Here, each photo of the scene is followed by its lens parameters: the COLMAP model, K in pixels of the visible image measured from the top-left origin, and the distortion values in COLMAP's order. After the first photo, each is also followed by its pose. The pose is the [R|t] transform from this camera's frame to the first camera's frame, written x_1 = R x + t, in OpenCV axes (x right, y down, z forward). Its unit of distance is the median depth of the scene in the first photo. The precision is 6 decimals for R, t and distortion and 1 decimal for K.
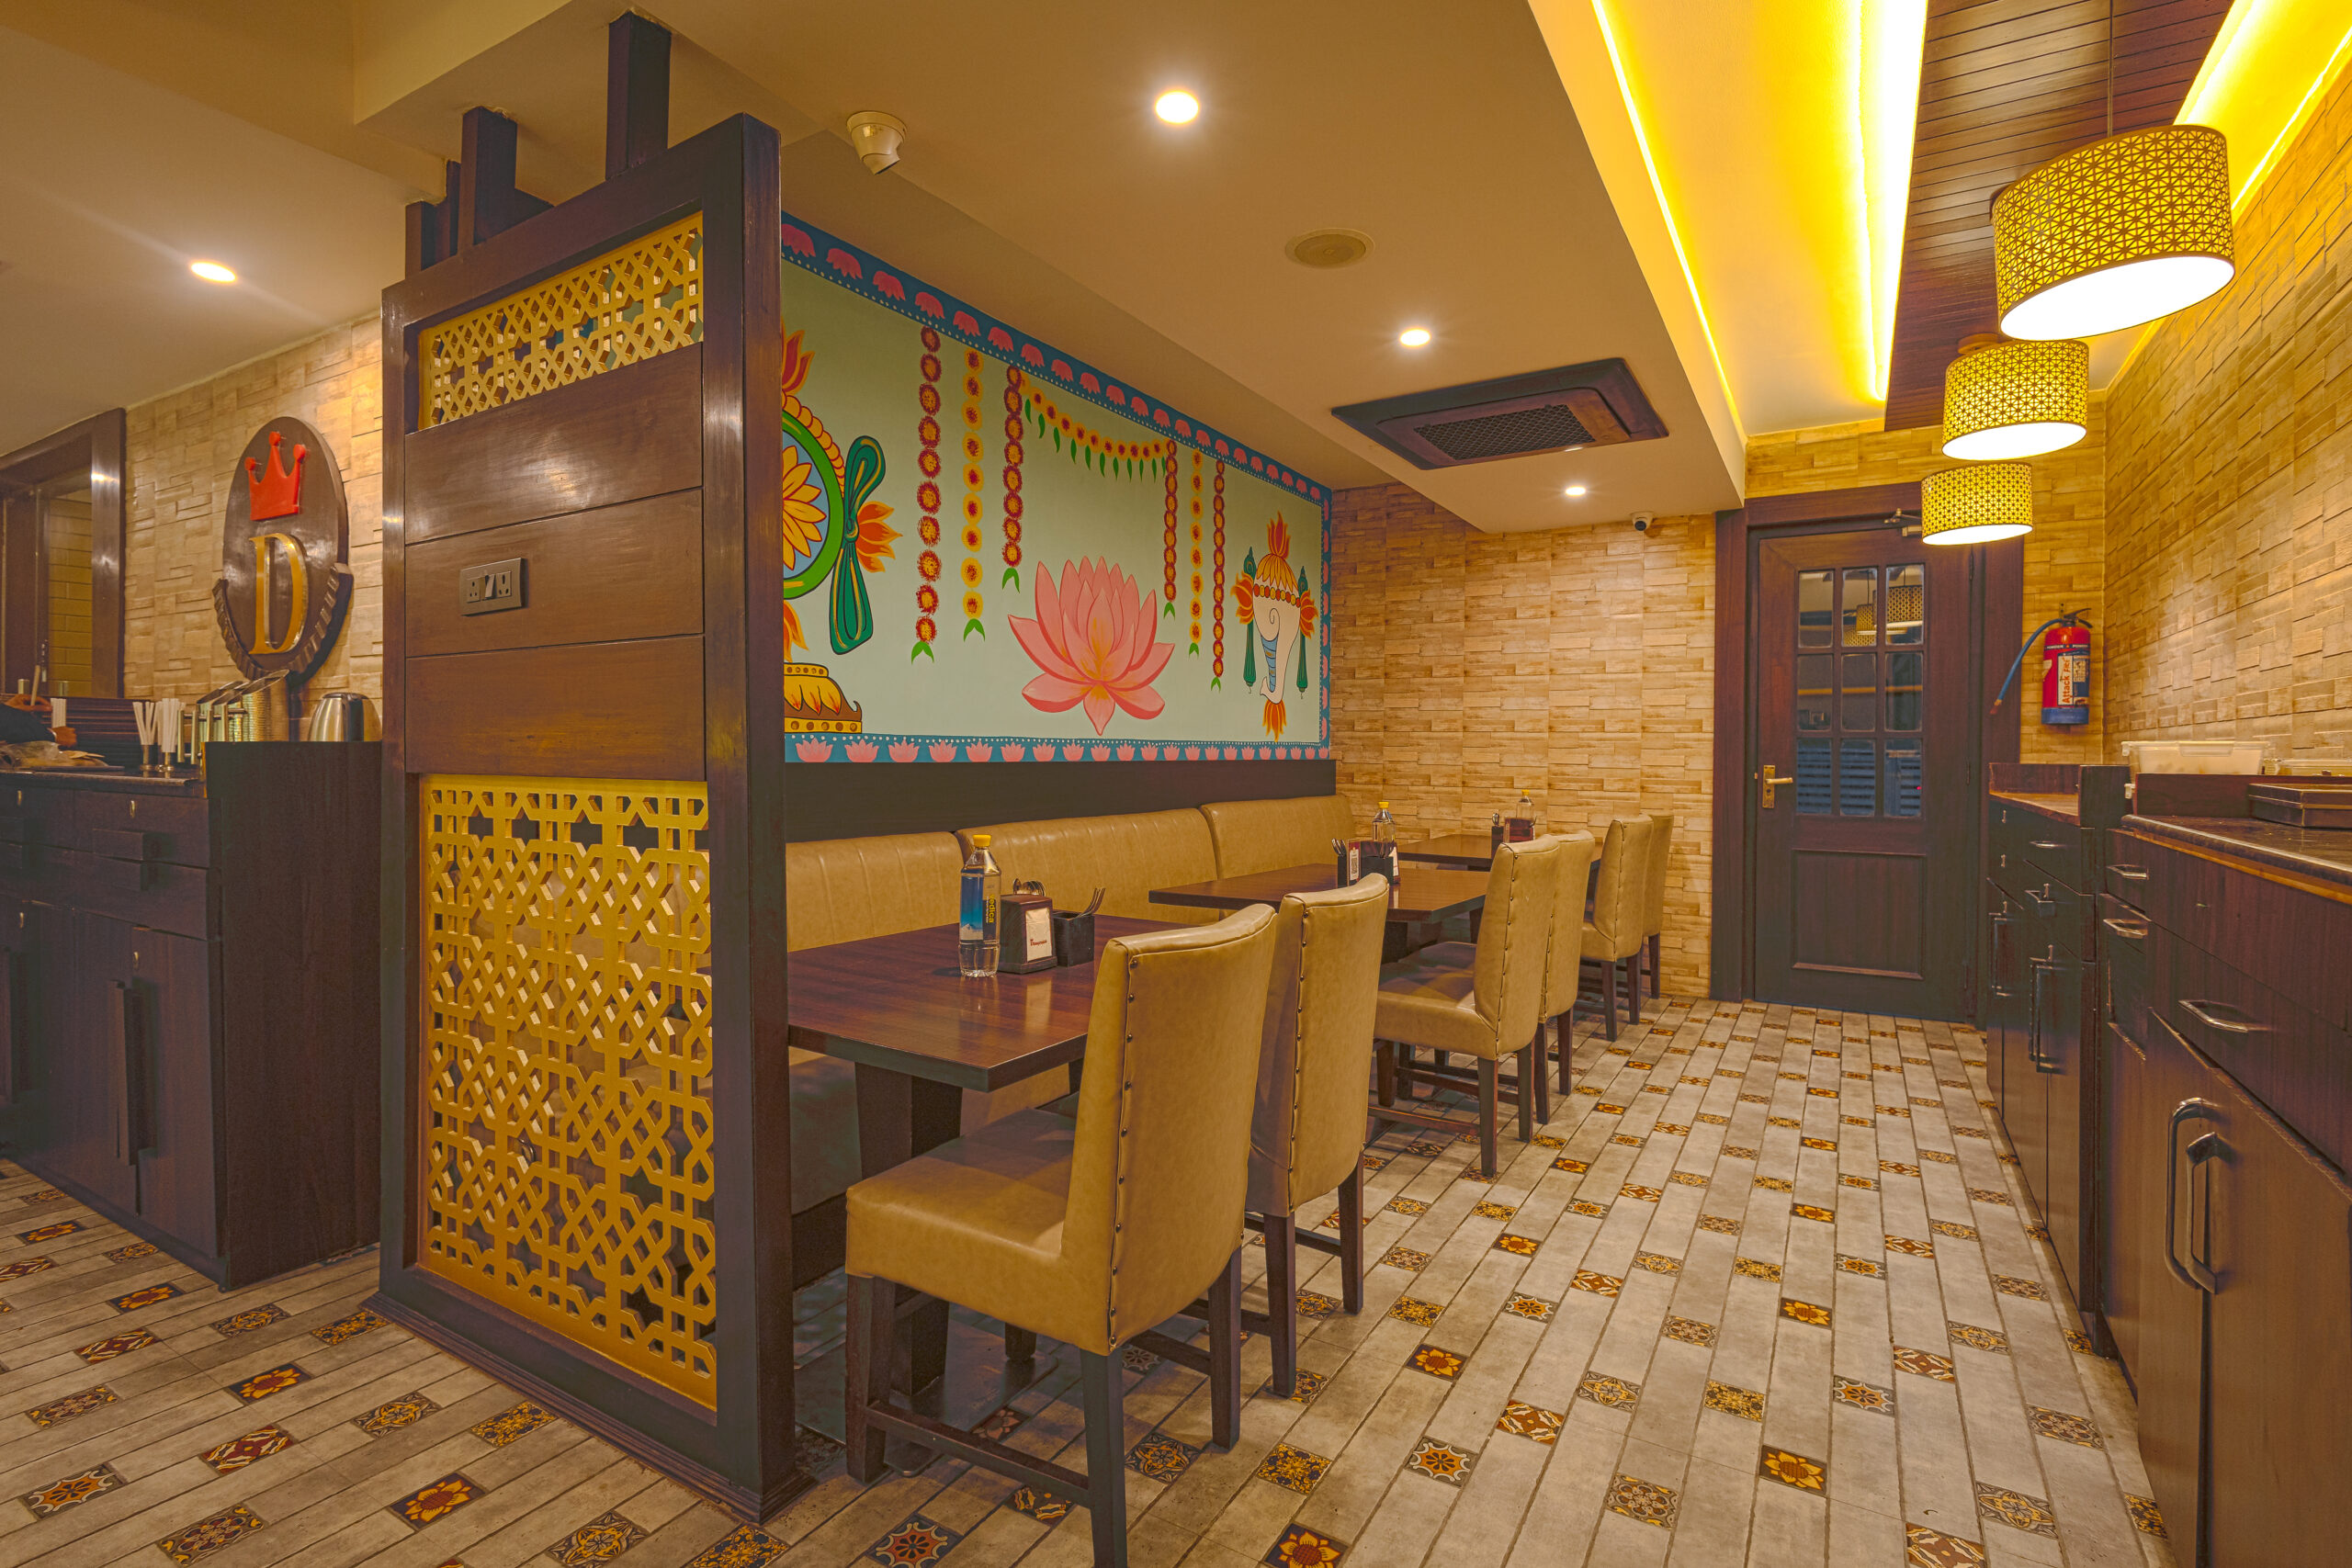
lens RADIAL K [[1090.2, 0, 1182.3], [0, 1090.2, 754.2], [0, 0, 1]] dist [0.002509, -0.000063]
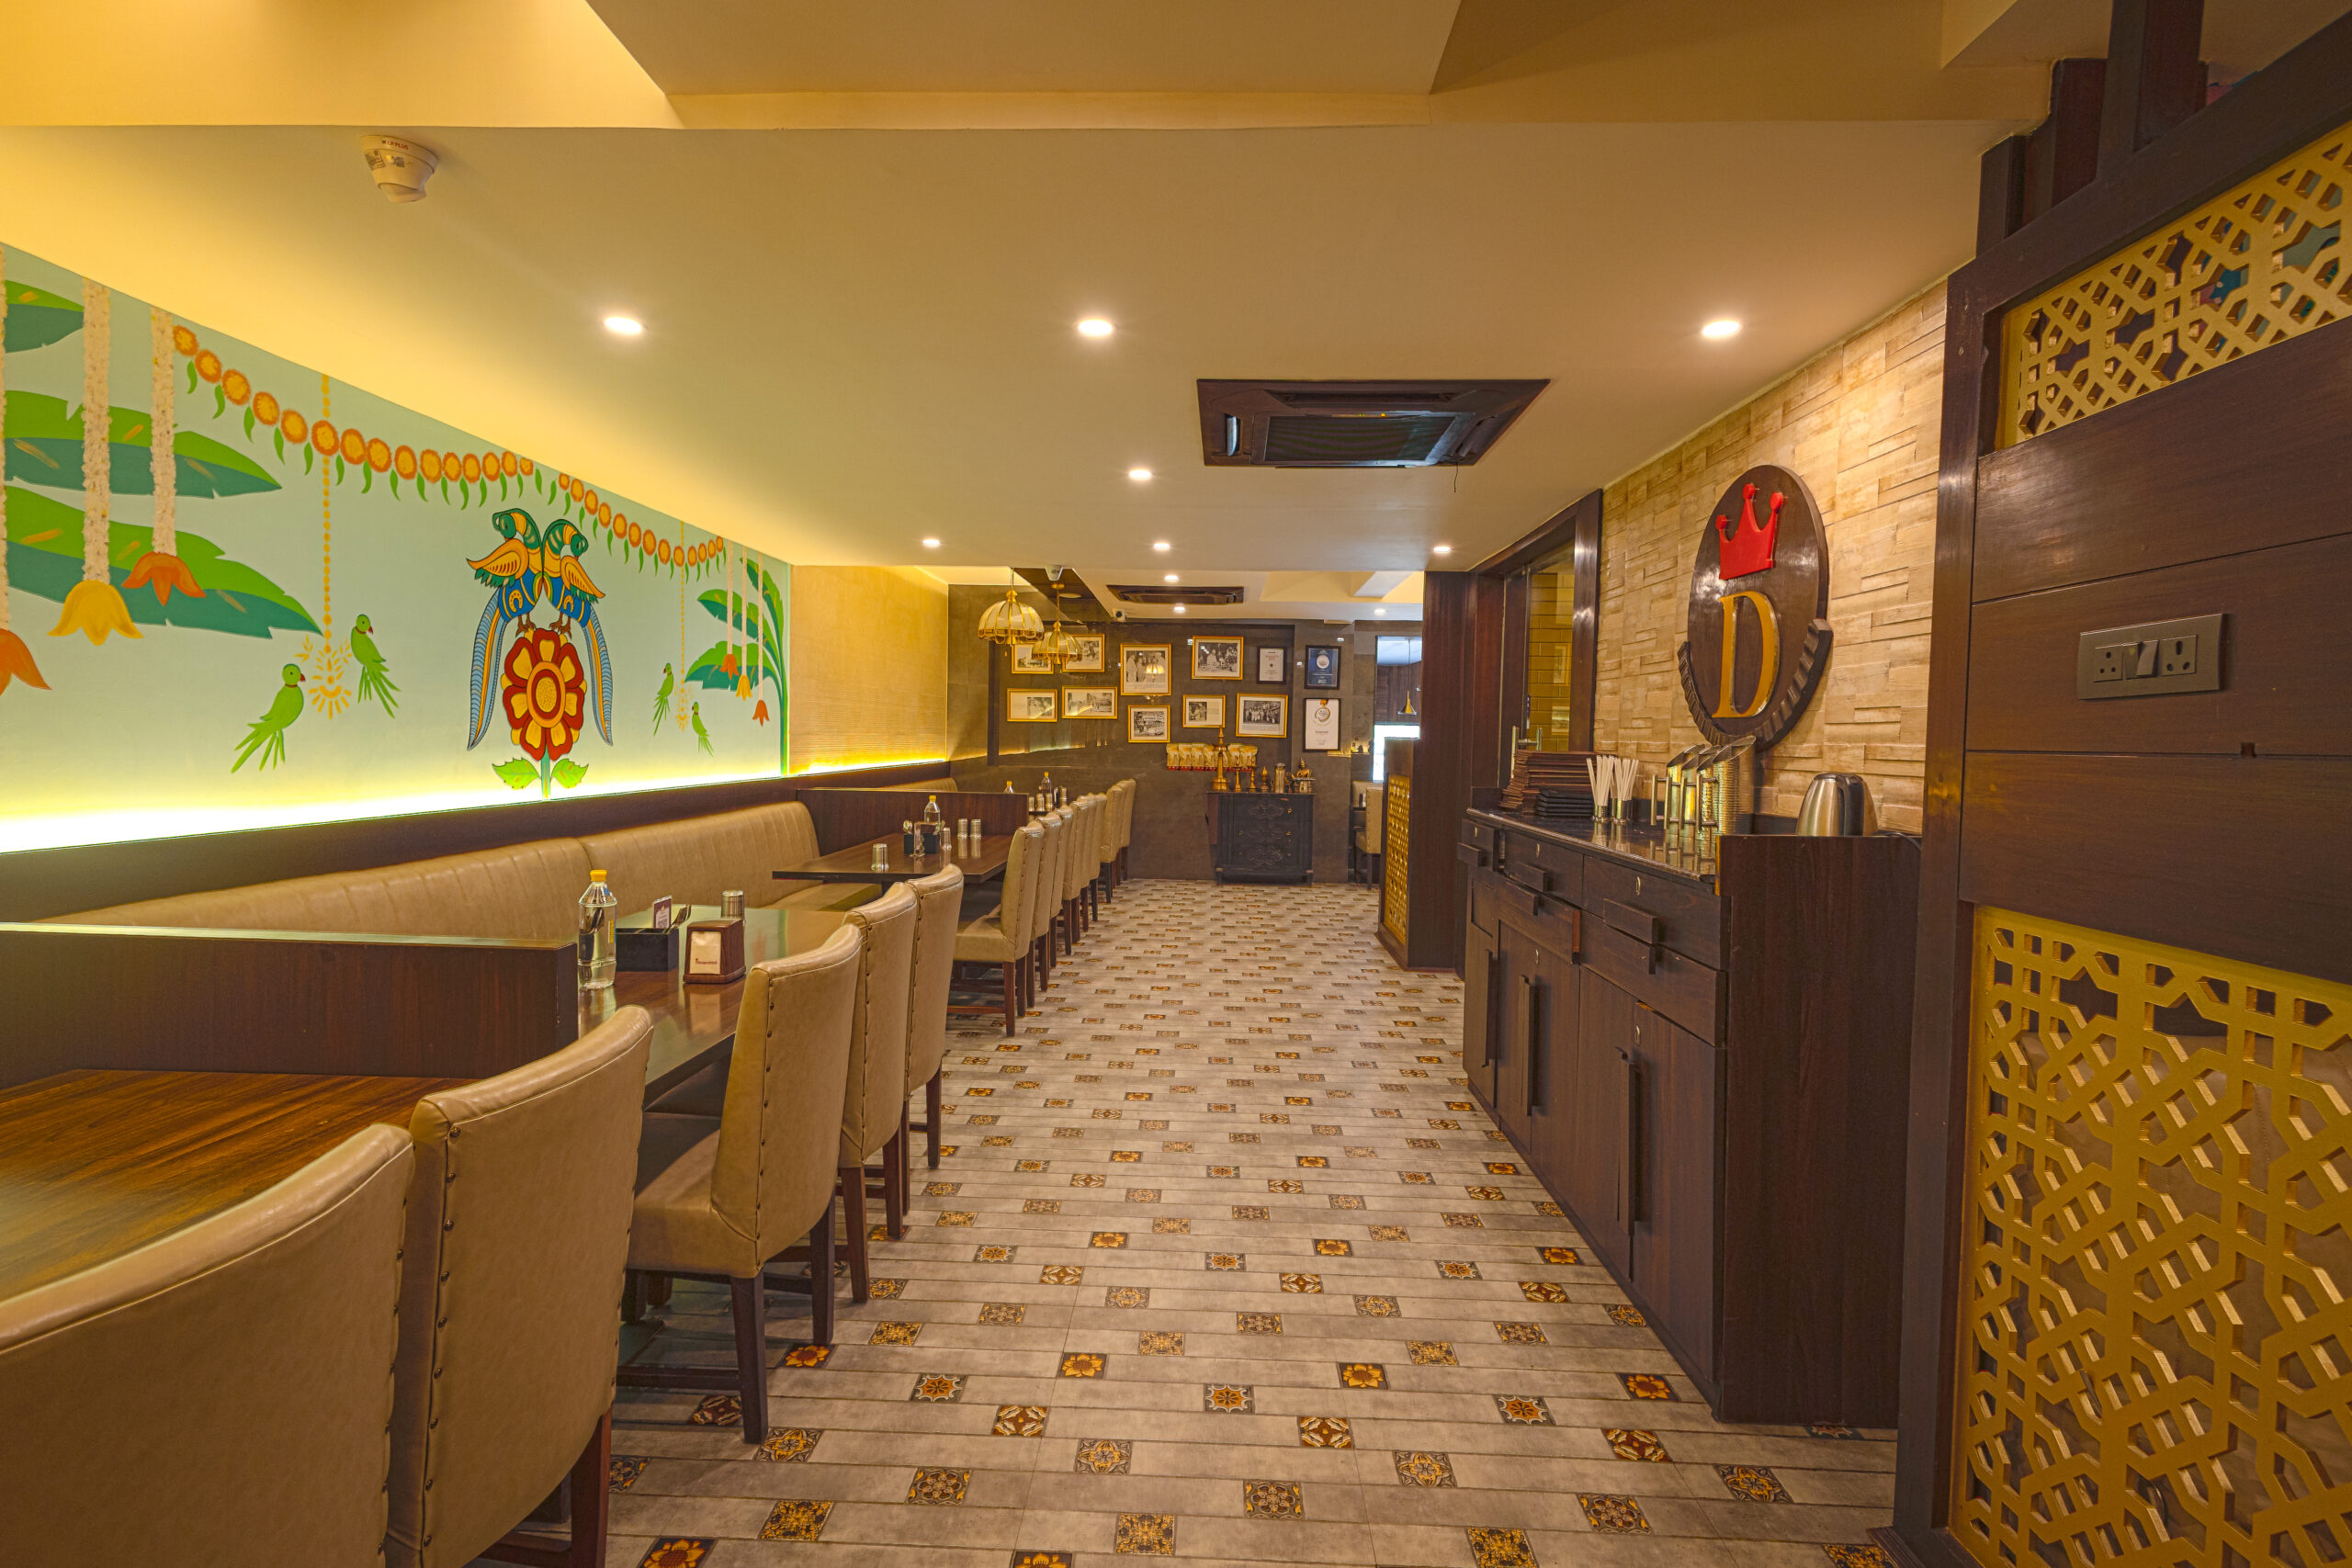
lens RADIAL K [[1090.2, 0, 1182.3], [0, 1090.2, 754.2], [0, 0, 1]] dist [0.002509, -0.000063]
pose [[0.485238, 0.022237, -0.874099, -0.243438], [-0.017018, 0.999727, 0.015986, -0.069918], [0.874216, 0.007118, 0.485484, 0.118206]]
